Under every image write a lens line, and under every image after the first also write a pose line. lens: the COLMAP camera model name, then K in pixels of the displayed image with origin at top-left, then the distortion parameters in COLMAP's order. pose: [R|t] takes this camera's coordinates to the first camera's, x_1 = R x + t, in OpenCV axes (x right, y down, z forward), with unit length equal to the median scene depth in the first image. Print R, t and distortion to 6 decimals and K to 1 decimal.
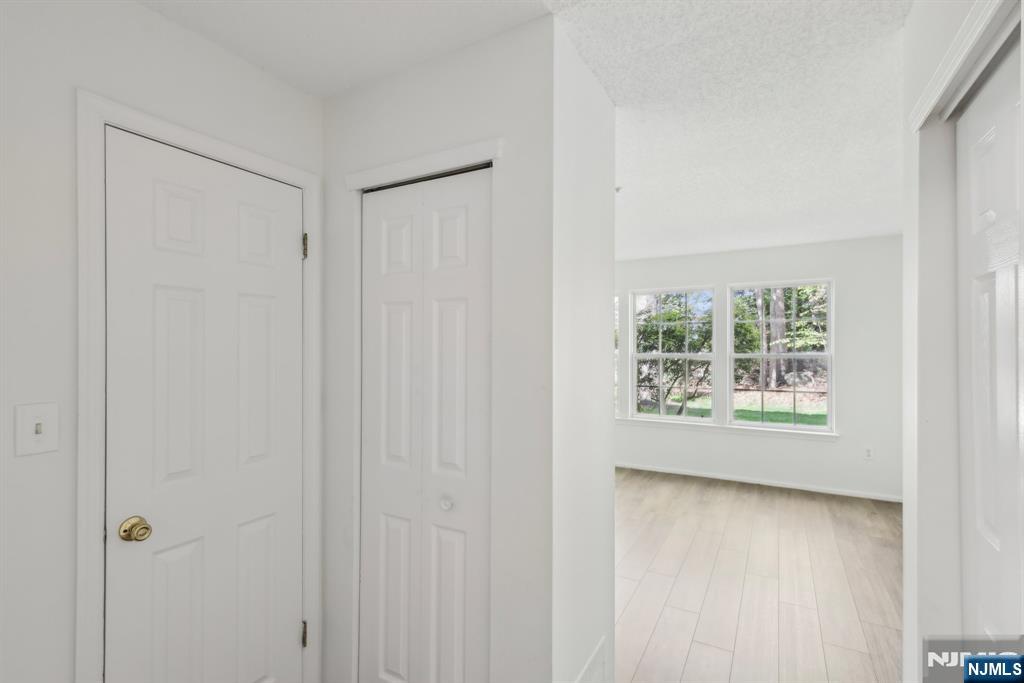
lens RADIAL K [[477.6, 0, 517.7], [0, 477.6, 346.0], [0, 0, 1]] dist [0.000986, -0.000292]
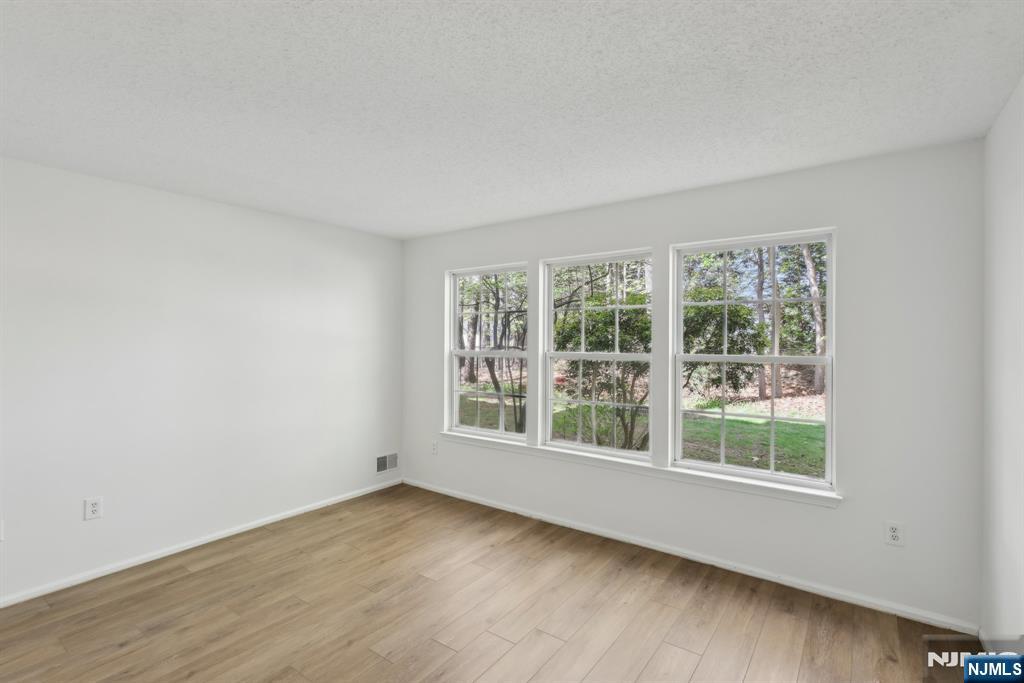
lens RADIAL K [[477.6, 0, 526.6], [0, 477.6, 341.7], [0, 0, 1]] dist [0.000986, -0.000292]
pose [[0.994635, 0.016437, -0.102133, 0.343913], [-0.016921, 0.999849, -0.003876, 0.002680], [0.102054, 0.005584, 0.994763, 0.375972]]
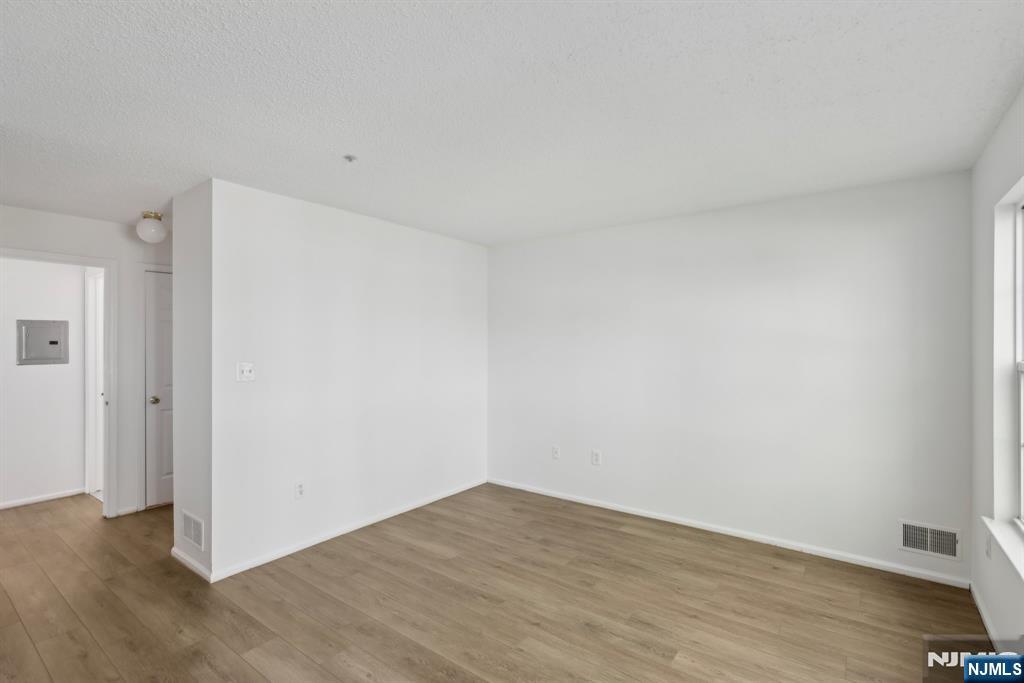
lens RADIAL K [[477.6, 0, 504.3], [0, 477.6, 339.3], [0, 0, 1]] dist [0.000986, -0.000292]
pose [[-0.135873, 0.006690, -0.990704, 0.640475], [-0.006459, 0.999950, 0.007638, -0.003653], [0.990705, 0.007437, -0.135823, 0.880969]]
